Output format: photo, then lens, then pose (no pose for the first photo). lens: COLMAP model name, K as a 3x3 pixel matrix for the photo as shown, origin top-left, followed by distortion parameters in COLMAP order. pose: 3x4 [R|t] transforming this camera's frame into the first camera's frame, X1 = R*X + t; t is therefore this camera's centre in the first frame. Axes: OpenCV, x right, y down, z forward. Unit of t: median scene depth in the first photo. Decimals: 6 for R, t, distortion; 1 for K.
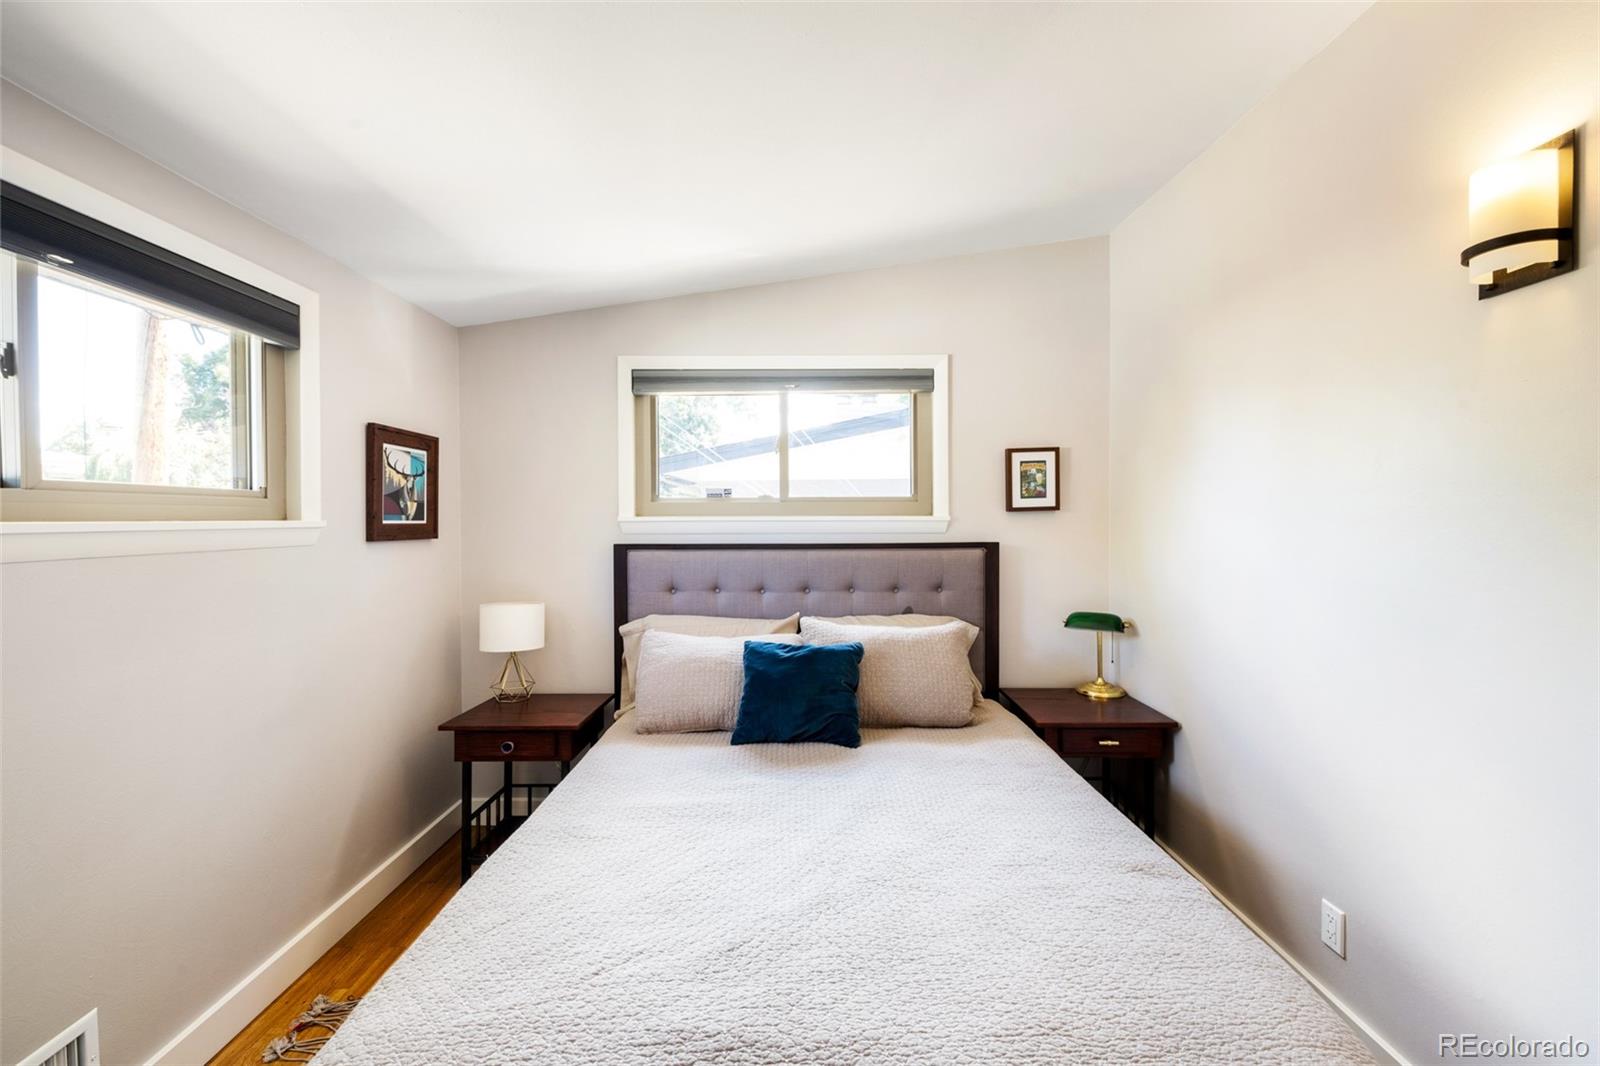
lens RADIAL K [[668.2, 0, 800.1], [0, 668.2, 527.3], [0, 0, 1]] dist [0.007598, -0.000050]
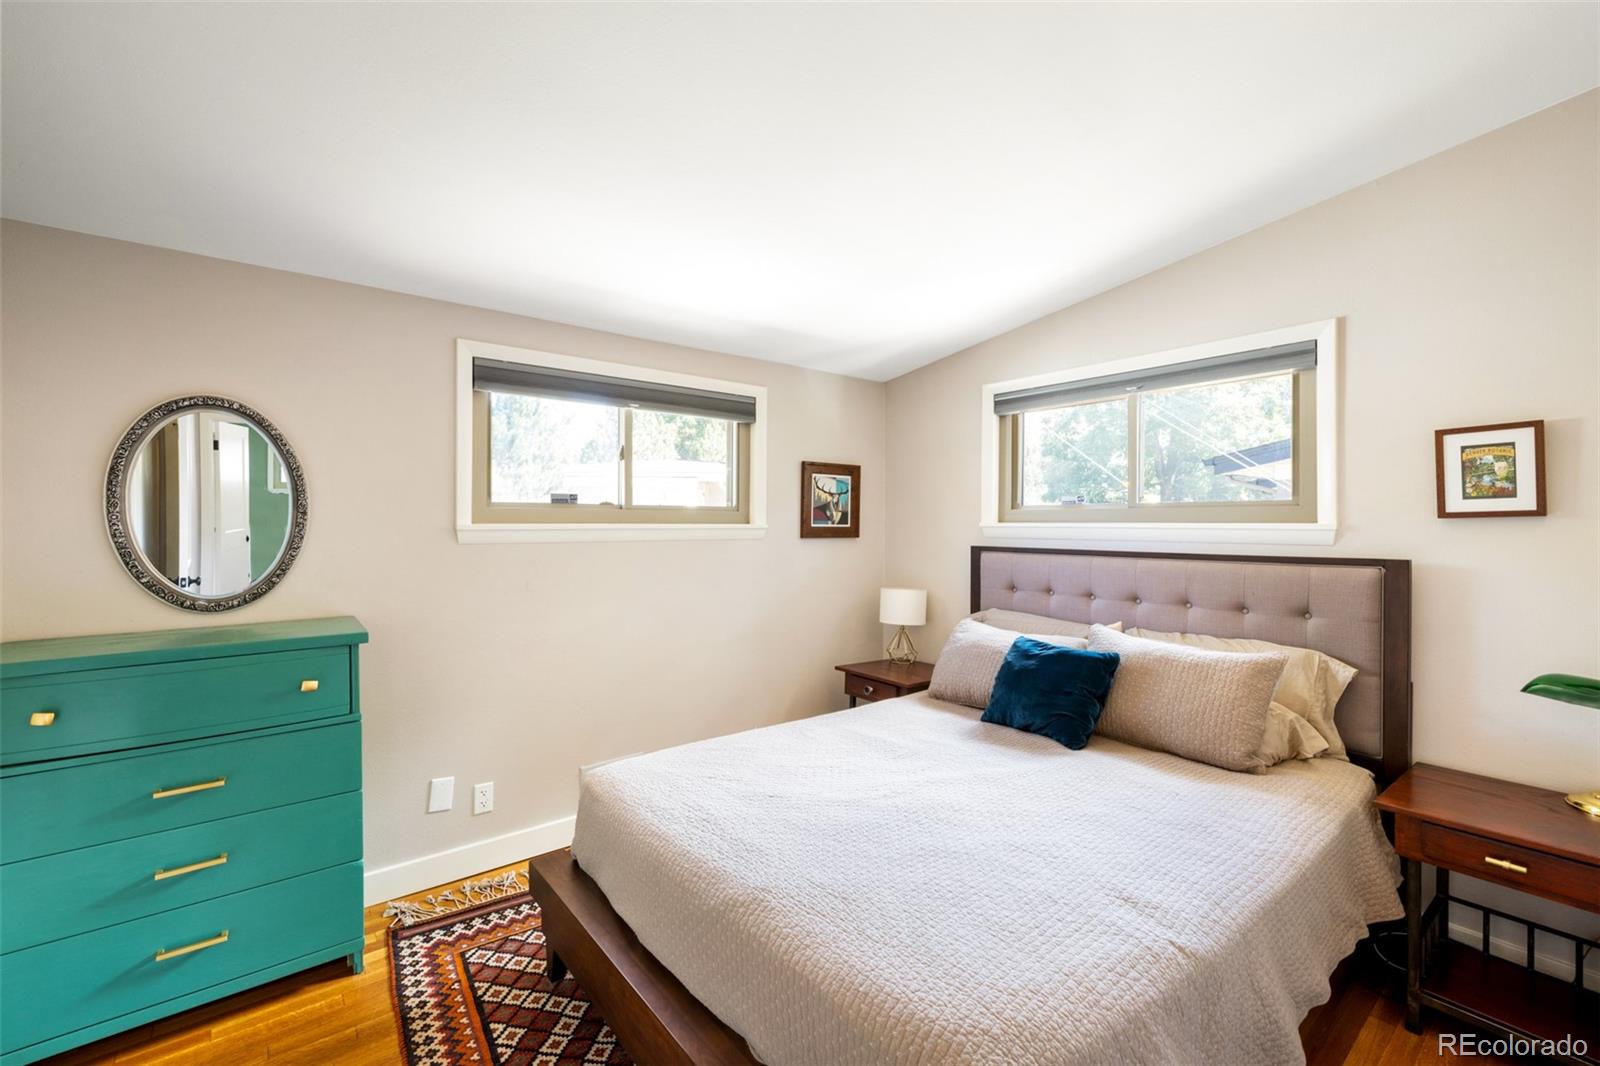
lens RADIAL K [[668.2, 0, 798.8], [0, 668.2, 524.6], [0, 0, 1]] dist [0.007598, -0.000050]
pose [[0.628826, 0.007026, -0.777514, 0.454037], [-0.017583, 0.999832, -0.005185, -0.000913], [0.777347, 0.016931, 0.628844, 0.019918]]
